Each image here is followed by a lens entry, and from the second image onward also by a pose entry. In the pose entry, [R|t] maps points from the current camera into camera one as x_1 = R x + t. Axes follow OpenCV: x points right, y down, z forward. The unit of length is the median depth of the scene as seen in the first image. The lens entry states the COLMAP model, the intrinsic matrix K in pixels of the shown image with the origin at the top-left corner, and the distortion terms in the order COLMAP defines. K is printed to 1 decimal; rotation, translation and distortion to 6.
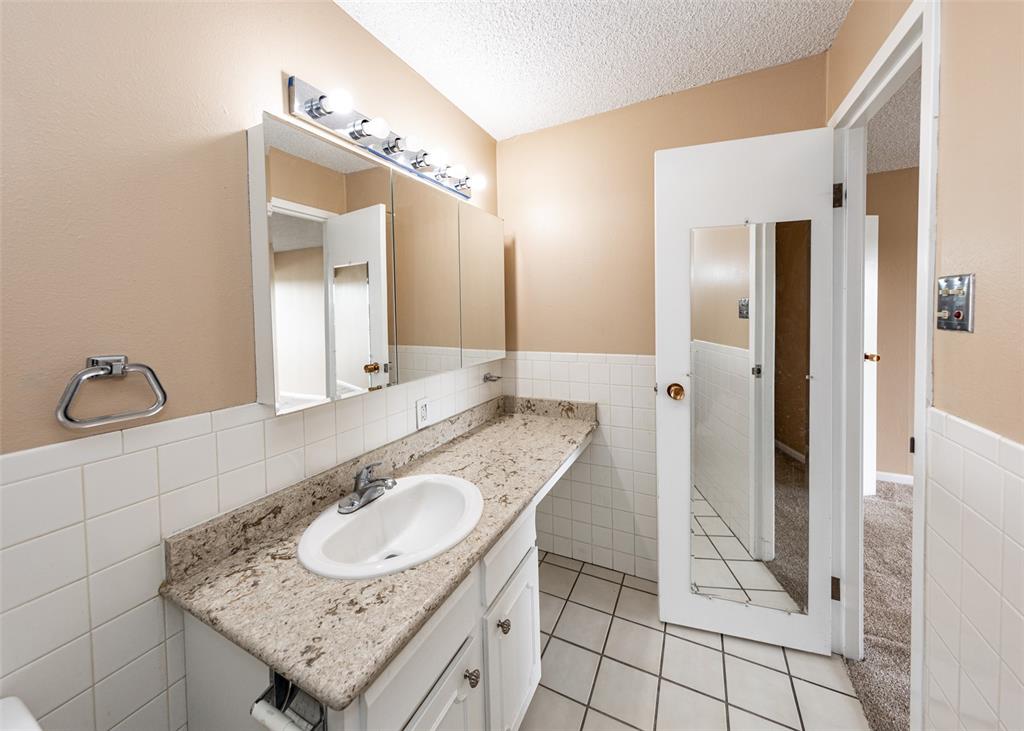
lens RADIAL K [[369.3, 0, 513.8], [0, 369.3, 321.8], [0, 0, 1]] dist [0.002951, -0.000192]
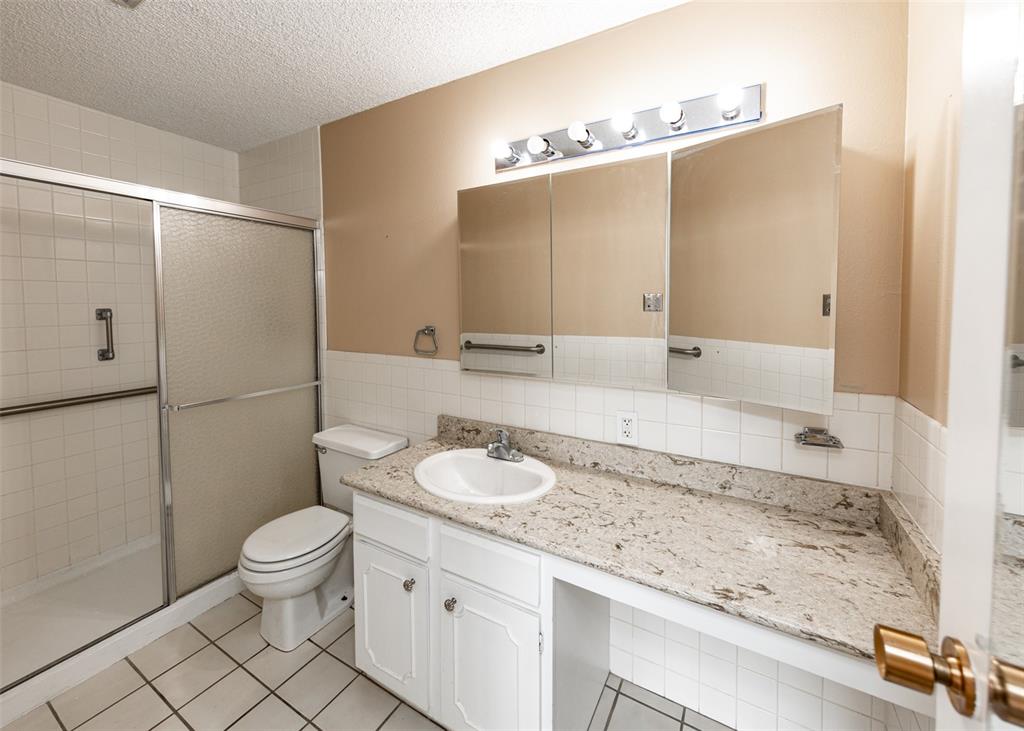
lens RADIAL K [[413.0, 0, 503.0], [0, 413.0, 321.2], [0, 0, 1]] dist [0.001187, -0.000186]
pose [[-0.064602, 0.060582, -0.996070, 1.184953], [-0.020528, 0.997864, 0.062023, -0.090701], [0.997700, 0.024454, -0.063221, 1.276871]]
